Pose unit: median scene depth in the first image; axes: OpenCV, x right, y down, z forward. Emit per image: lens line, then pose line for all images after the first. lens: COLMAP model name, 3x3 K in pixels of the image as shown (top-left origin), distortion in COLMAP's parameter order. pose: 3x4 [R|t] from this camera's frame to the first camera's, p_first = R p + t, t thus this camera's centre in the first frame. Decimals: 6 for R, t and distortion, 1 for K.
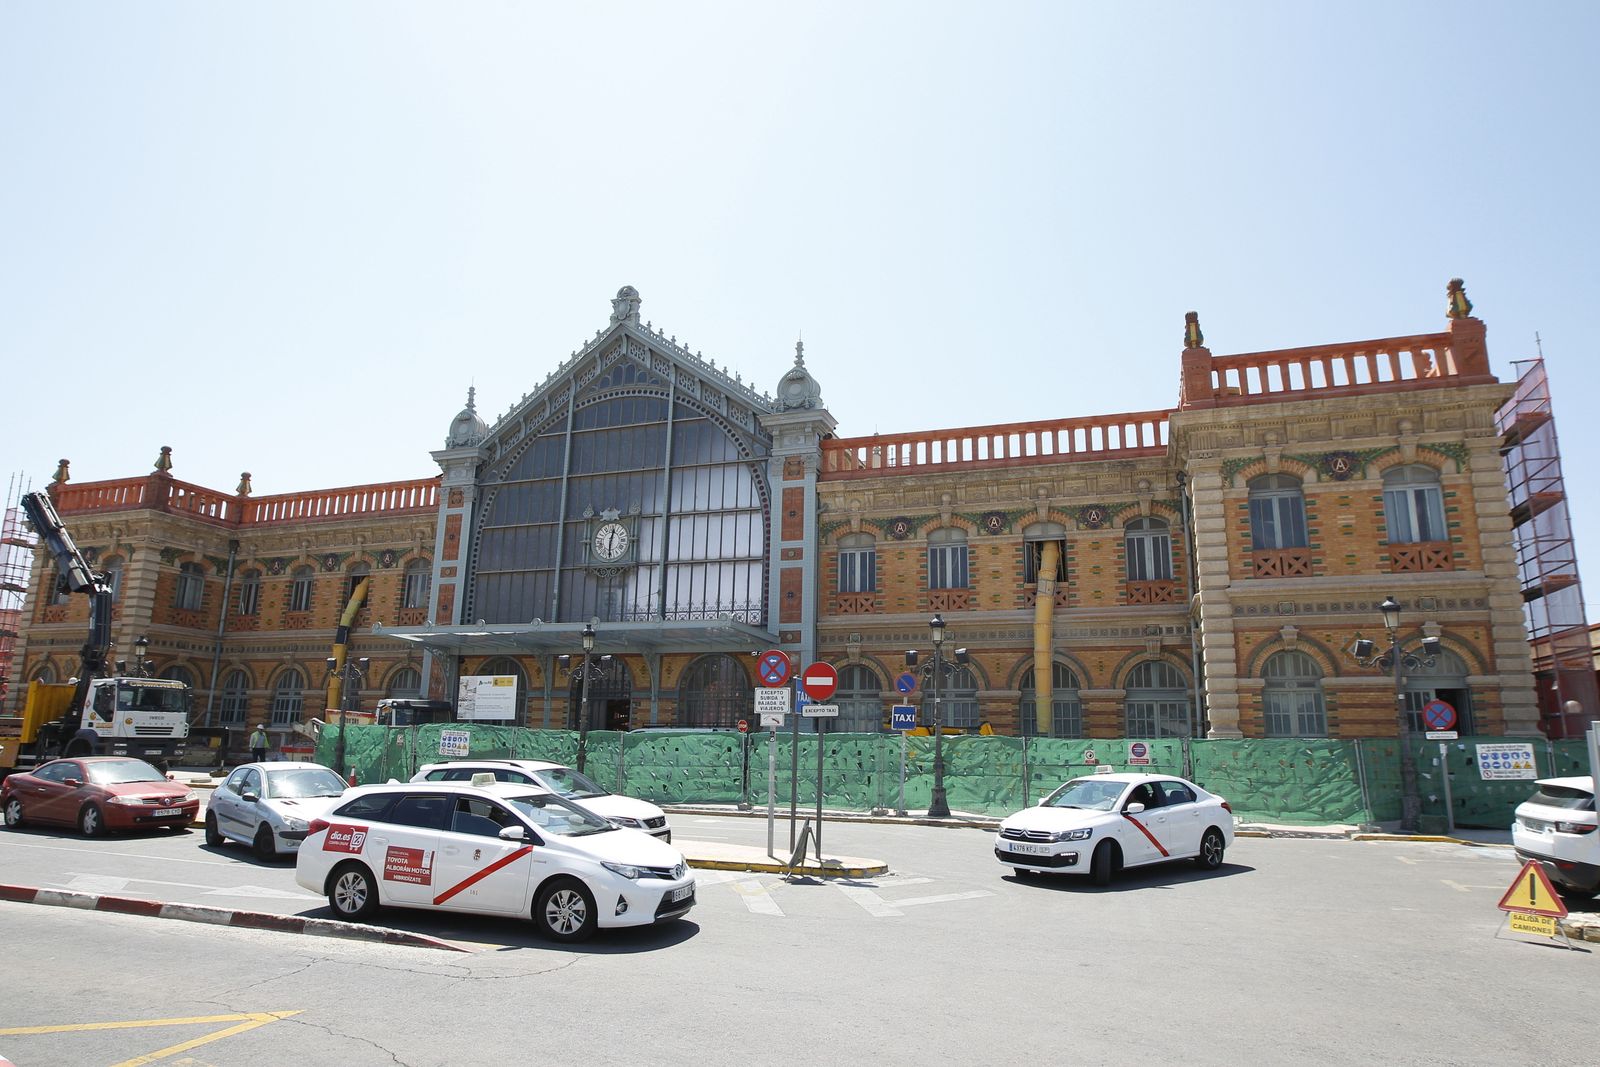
lens RADIAL K [[946.1, 0, 799.8], [0, 946.1, 537.4], [0, 0, 1]] dist [-0.064878, 0.031436]
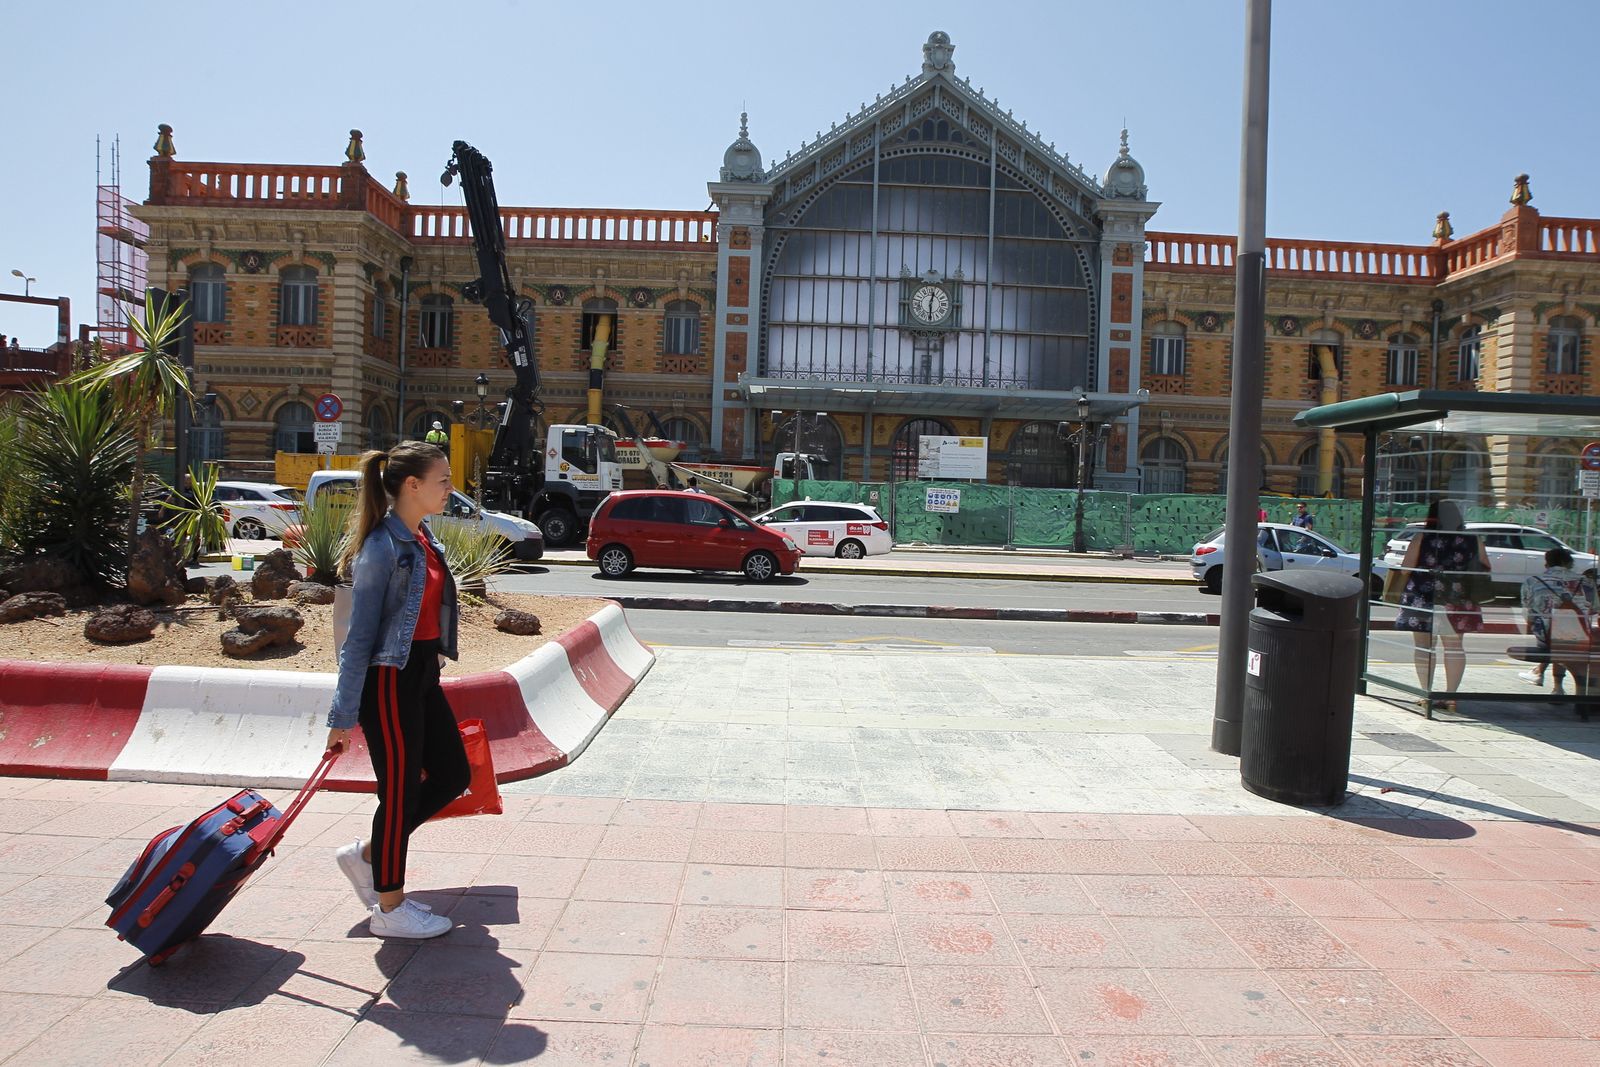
lens RADIAL K [[946.1, 0, 796.3], [0, 946.1, 533.2], [0, 0, 1]] dist [-0.064878, 0.031436]
pose [[0.939429, 0.006727, 0.342678, -0.701079], [-0.092408, 0.967754, 0.234333, 0.018764], [-0.330052, -0.251806, 0.909758, 0.067707]]
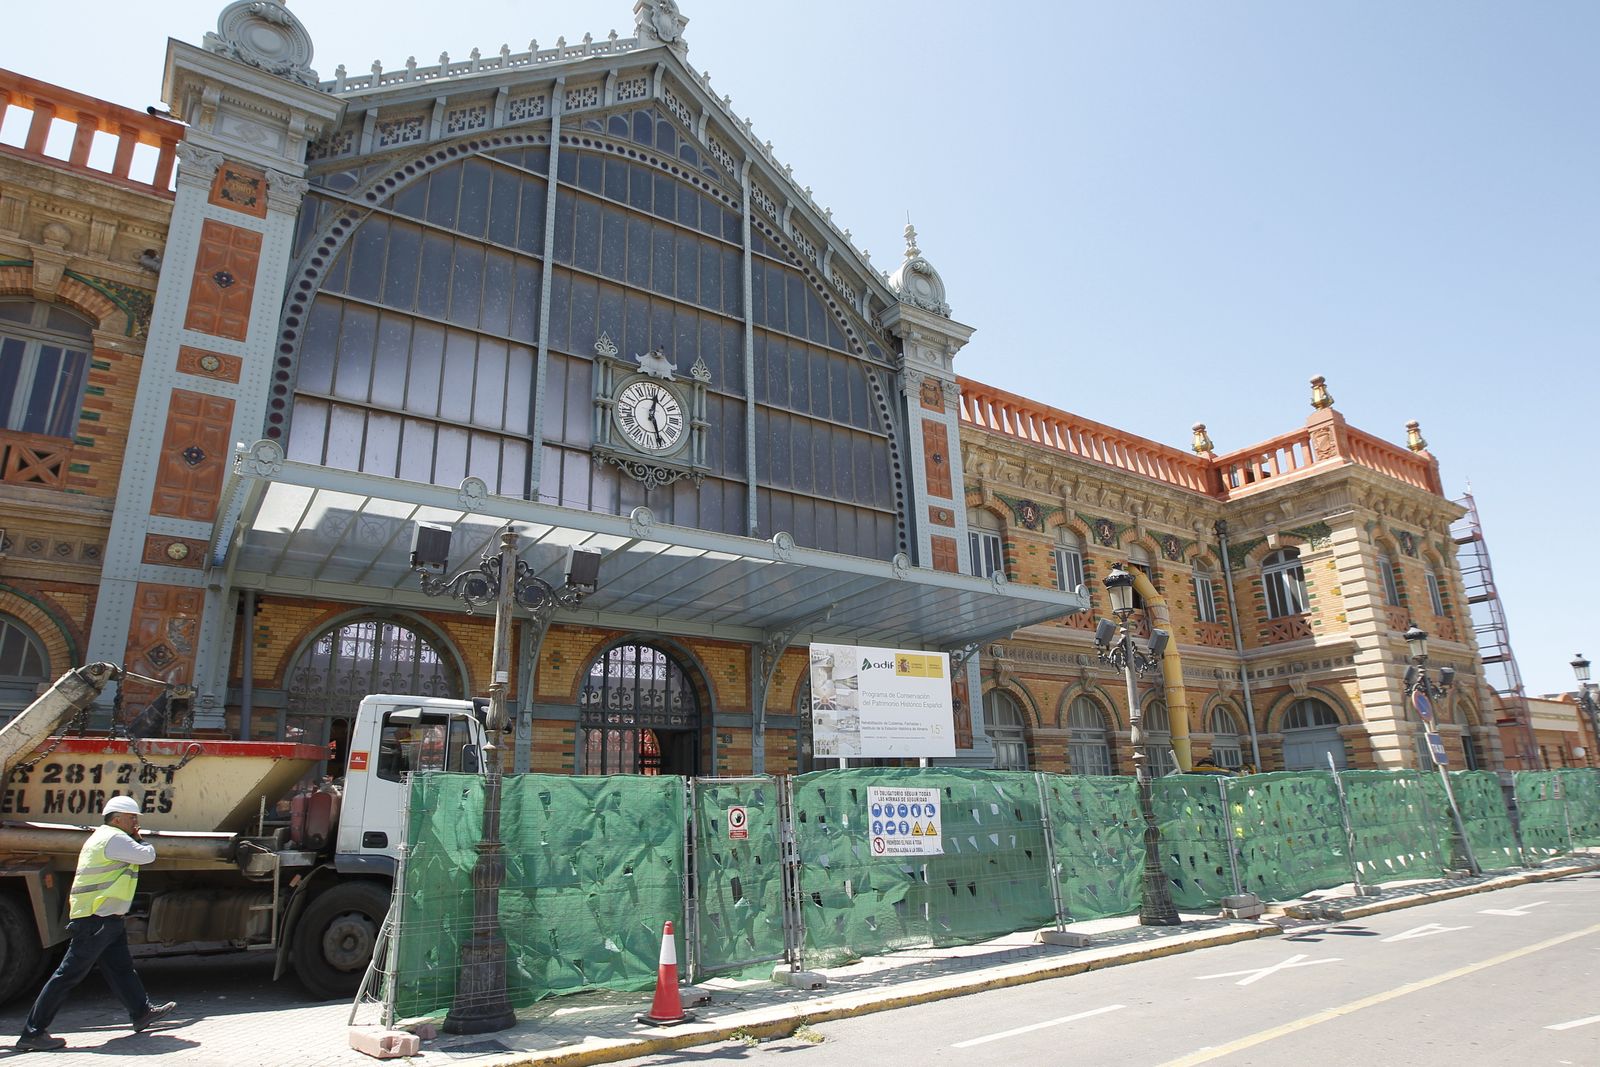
lens RADIAL K [[946.1, 0, 800.6], [0, 946.1, 537.4], [0, 0, 1]] dist [-0.064878, 0.031436]
pose [[0.577926, 0.199320, 0.791374, -0.560938], [-0.137325, 0.979640, -0.146451, 0.135894], [-0.804452, -0.024038, 0.593530, 0.650401]]
